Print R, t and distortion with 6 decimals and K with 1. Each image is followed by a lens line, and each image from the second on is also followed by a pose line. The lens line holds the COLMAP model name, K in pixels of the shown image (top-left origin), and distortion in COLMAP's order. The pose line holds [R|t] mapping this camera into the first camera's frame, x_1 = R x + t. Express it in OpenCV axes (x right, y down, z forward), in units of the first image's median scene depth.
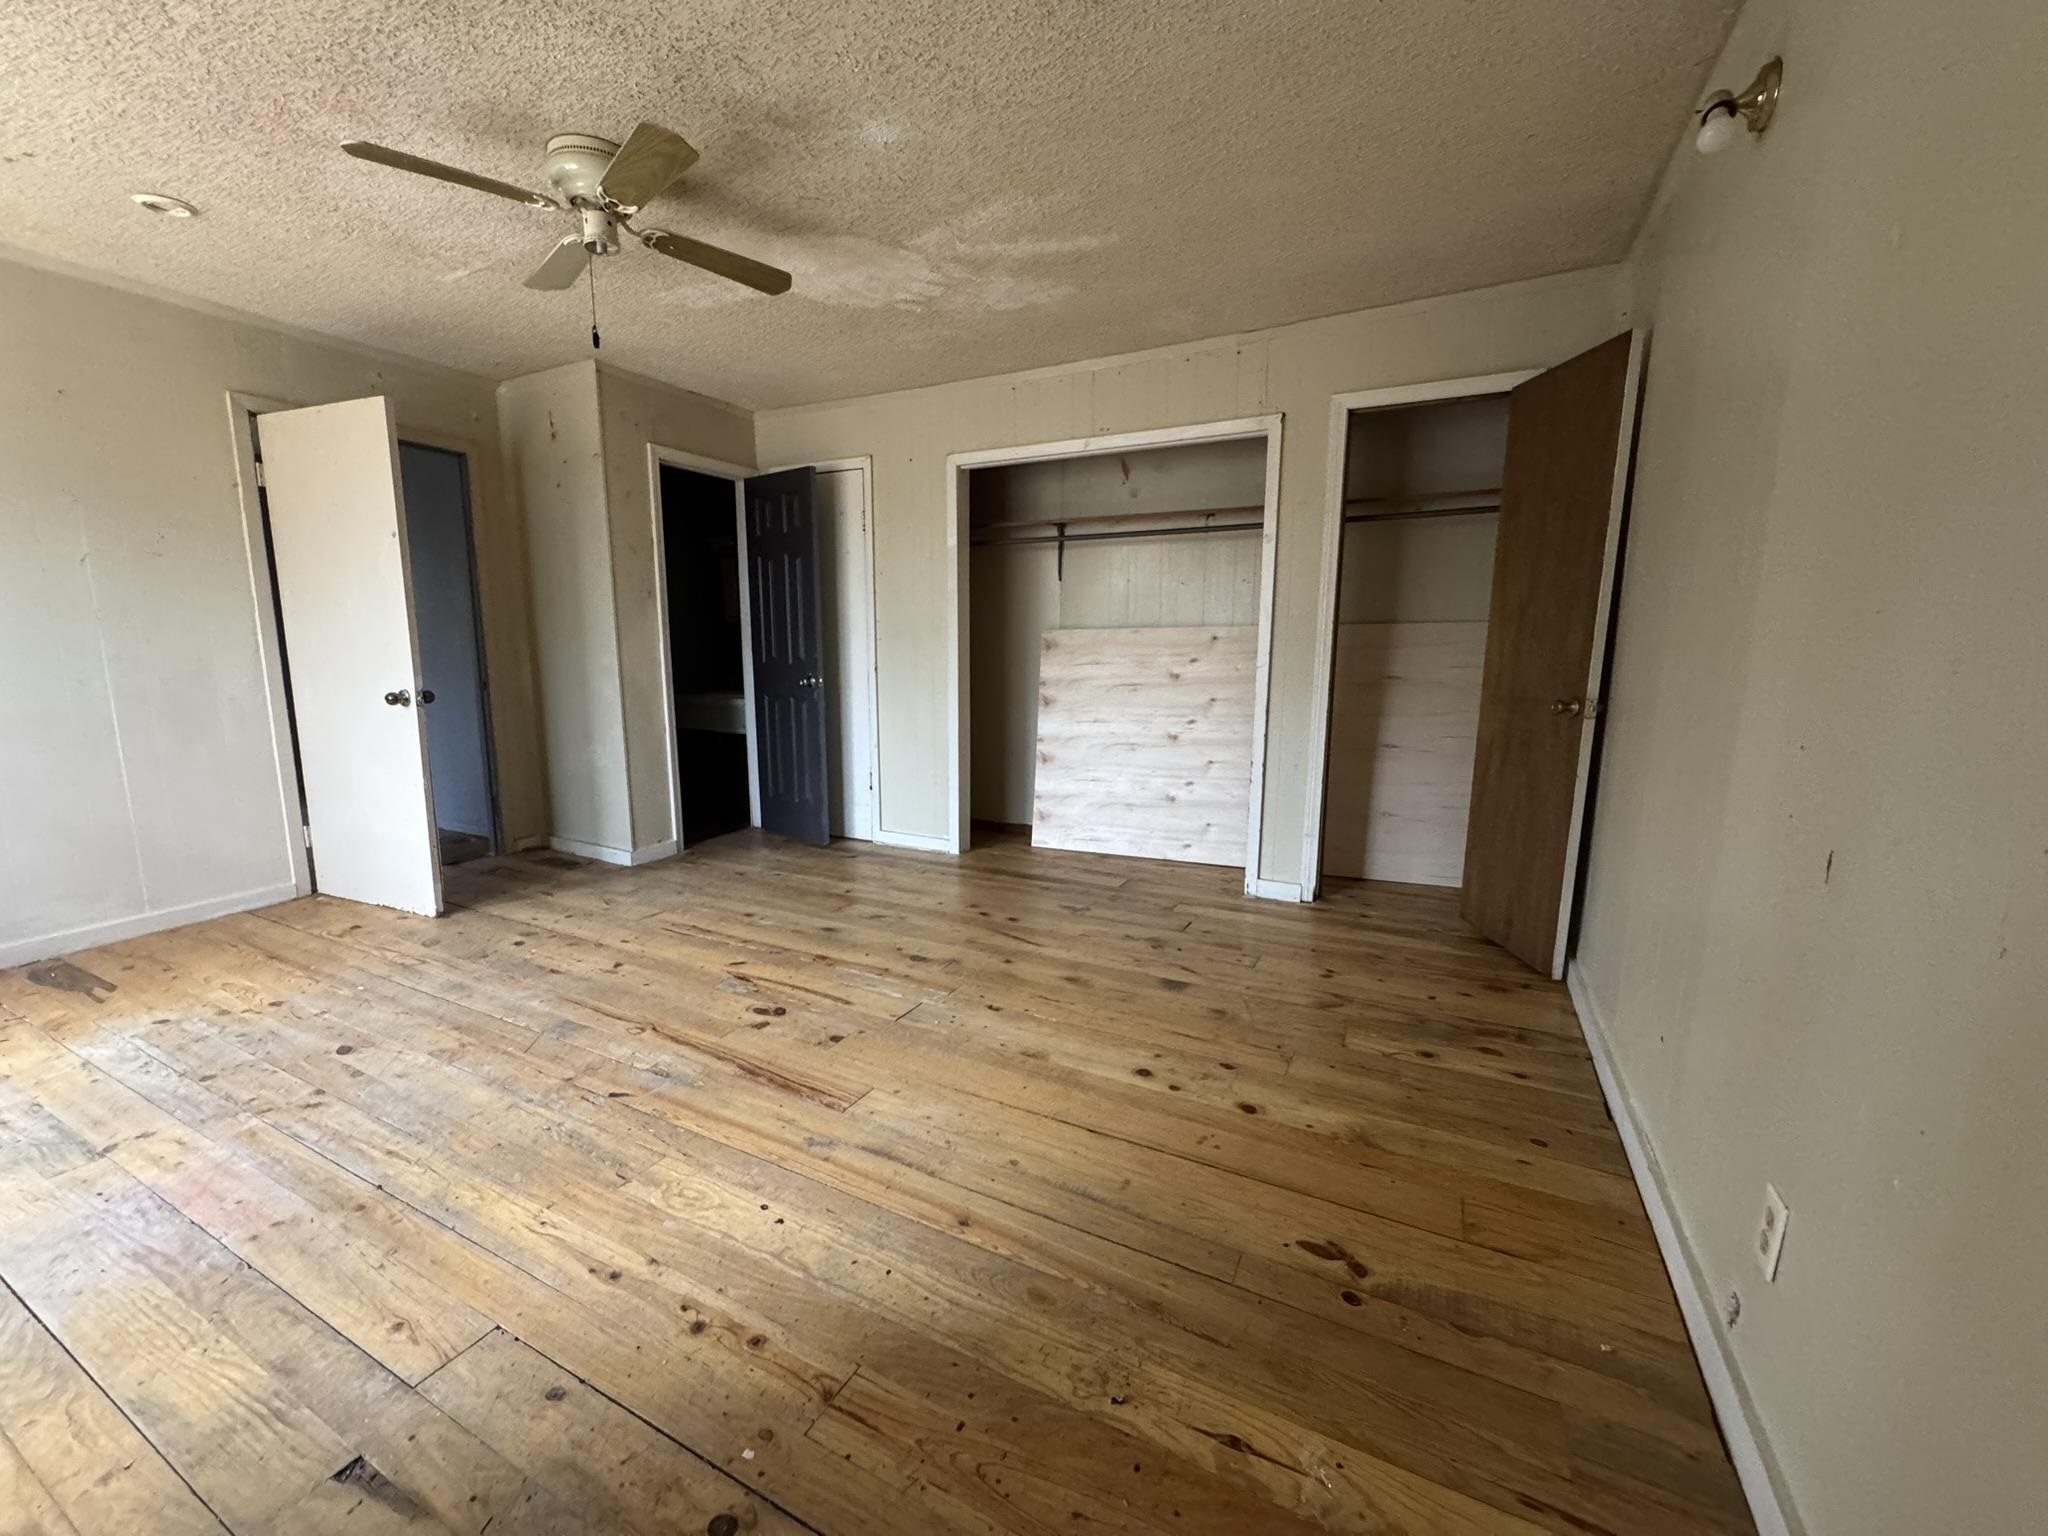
lens RADIAL K [[815.2, 0, 1026.6], [0, 815.2, 767.9], [0, 0, 1]] dist [-0.004270, 0.000479]
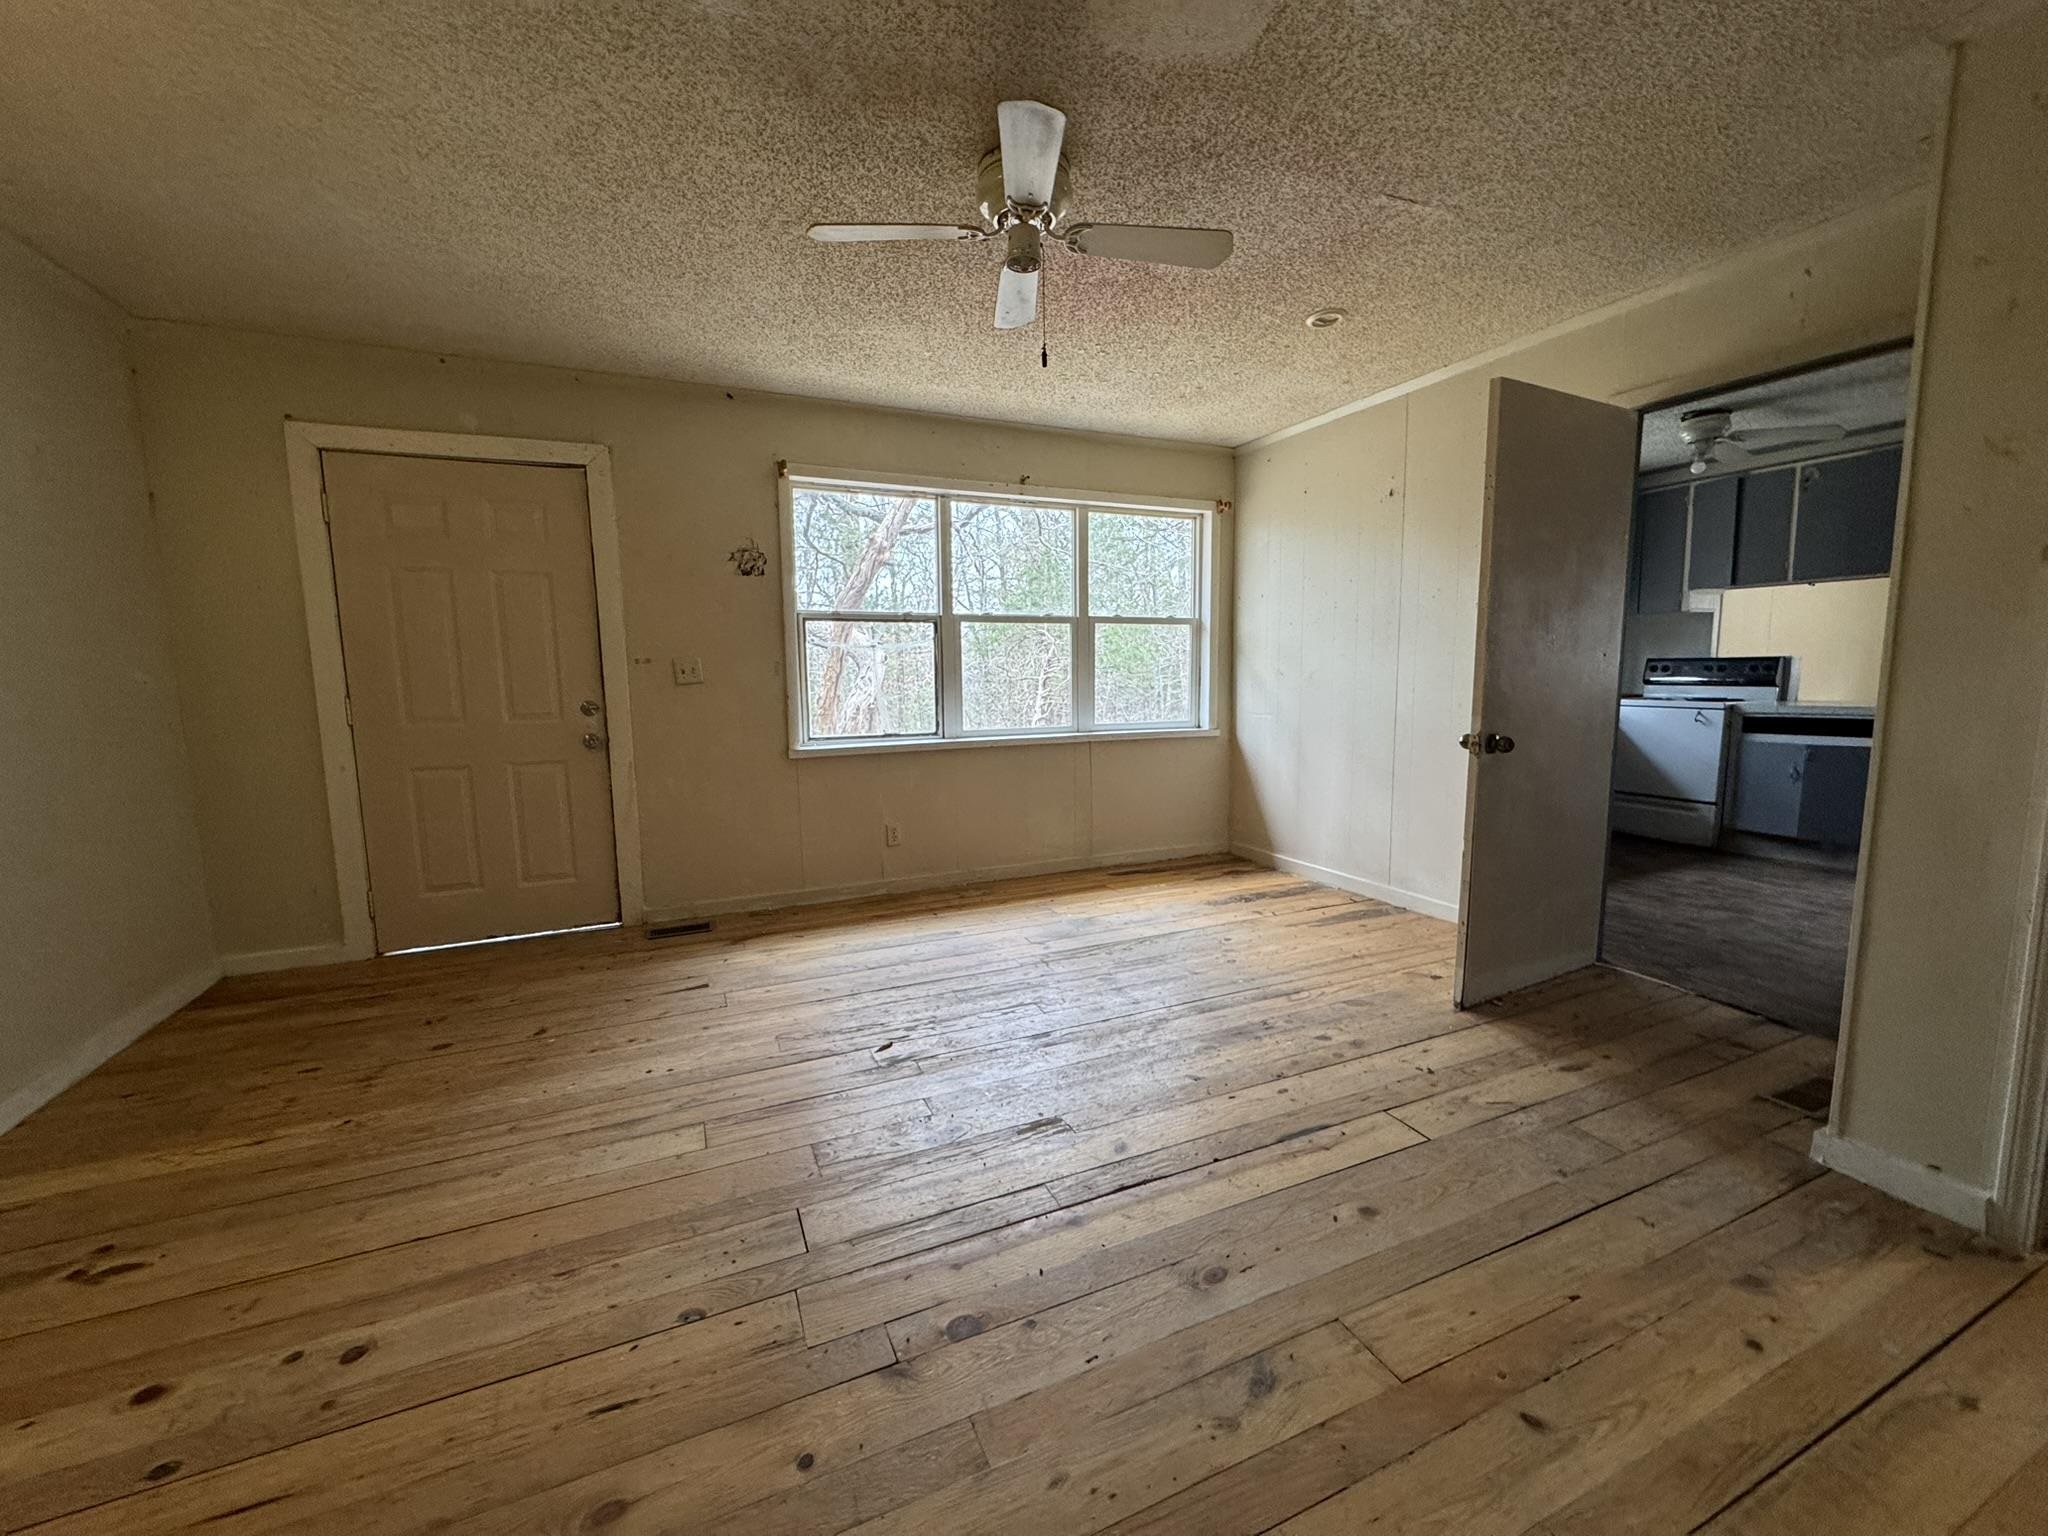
lens RADIAL K [[815.2, 0, 1020.7], [0, 815.2, 768.2], [0, 0, 1]] dist [-0.004270, 0.000479]
pose [[-0.635384, 0.099685, -0.765735, 0.175990], [-0.113091, 0.968928, 0.219976, -0.192789], [0.763870, 0.226367, -0.604368, 1.164798]]
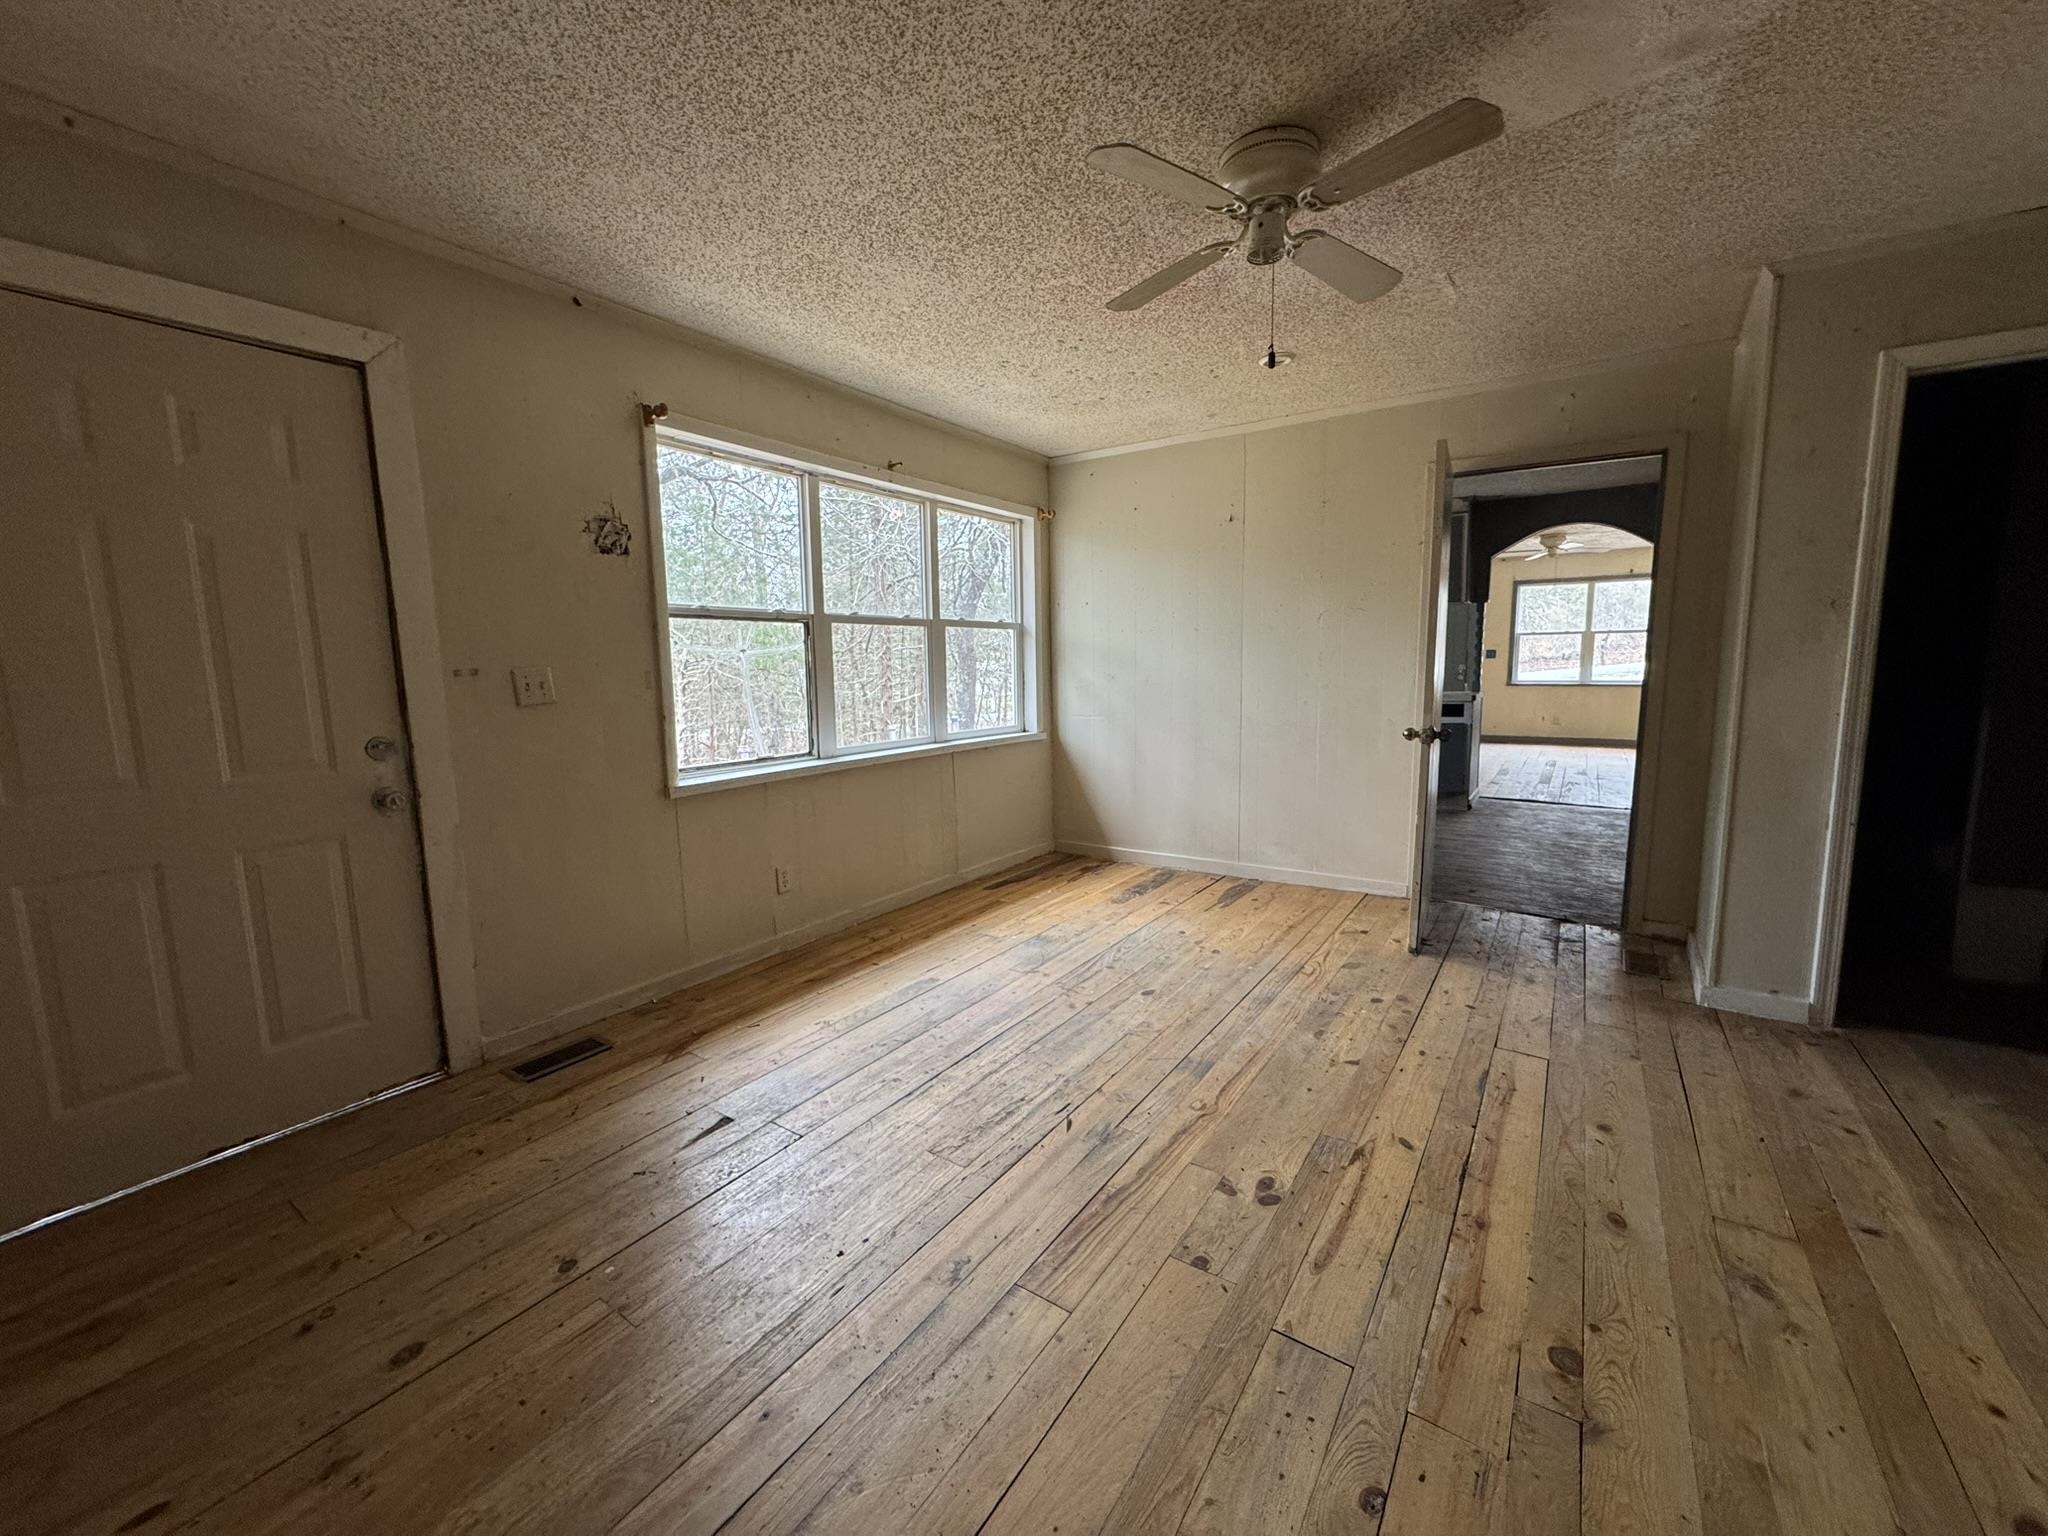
lens RADIAL K [[815.2, 0, 1020.5], [0, 815.2, 766.2], [0, 0, 1]] dist [-0.004270, 0.000479]
pose [[-0.134262, 0.127582, -0.982699, 0.315726], [-0.142804, 0.978835, 0.146591, -0.126092], [0.980602, 0.160015, -0.113201, 0.635737]]
